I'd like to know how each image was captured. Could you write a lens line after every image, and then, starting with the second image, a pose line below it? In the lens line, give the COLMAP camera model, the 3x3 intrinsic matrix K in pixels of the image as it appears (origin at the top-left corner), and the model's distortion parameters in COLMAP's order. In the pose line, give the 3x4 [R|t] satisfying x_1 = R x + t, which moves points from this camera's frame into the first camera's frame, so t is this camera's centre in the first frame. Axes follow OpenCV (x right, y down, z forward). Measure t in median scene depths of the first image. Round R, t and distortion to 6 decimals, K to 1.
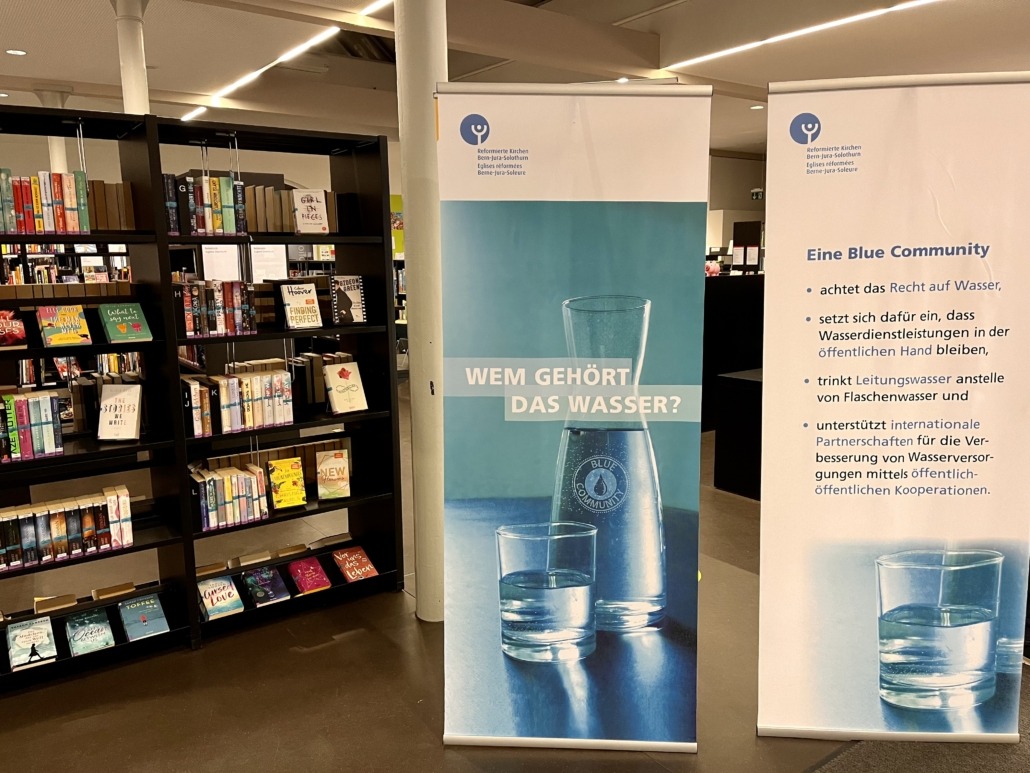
lens RADIAL K [[777.1, 0, 454.5], [0, 777.1, 387.7], [0, 0, 1]] dist [0.006637, 0.003794]
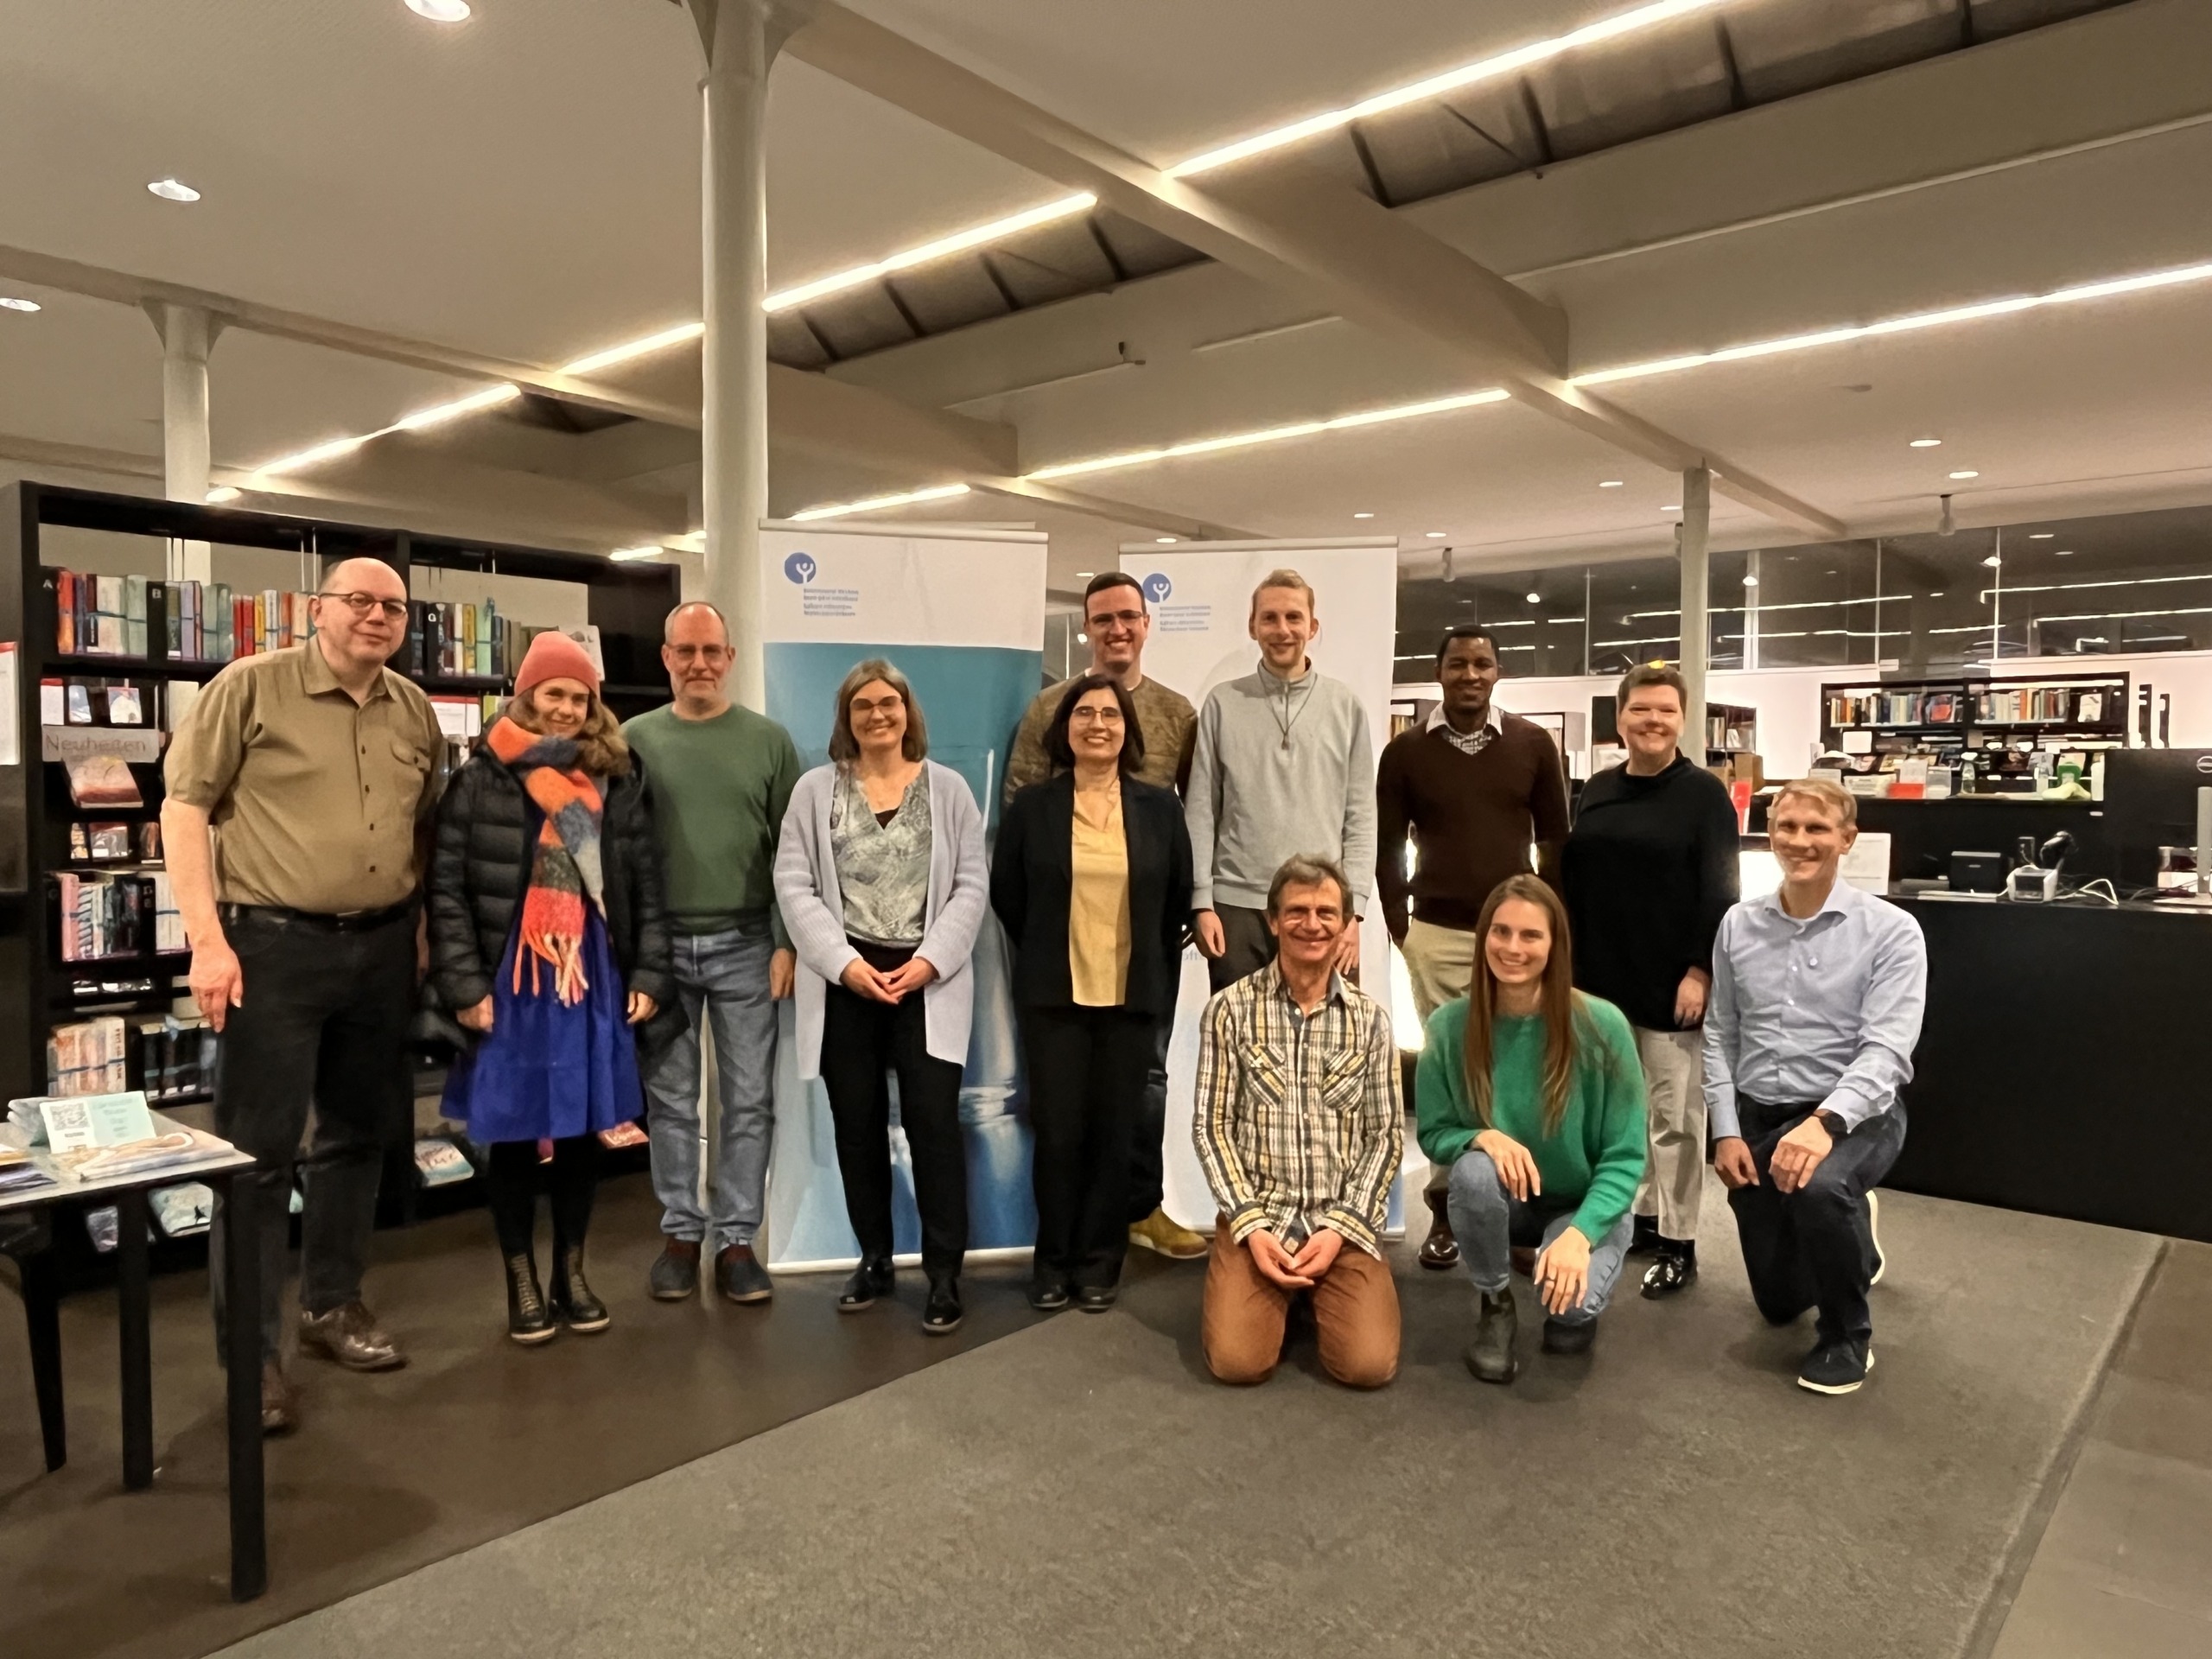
lens RADIAL K [[1503.0, 0, 1106.0], [0, 1503.0, 829.5], [0, 0, 1]] dist [0.054806, -0.000532]
pose [[0.957082, -0.007774, 0.289713, -0.132592], [0.047751, 0.990208, -0.131178, 0.210054], [-0.285857, 0.139382, 0.948081, -0.697733]]
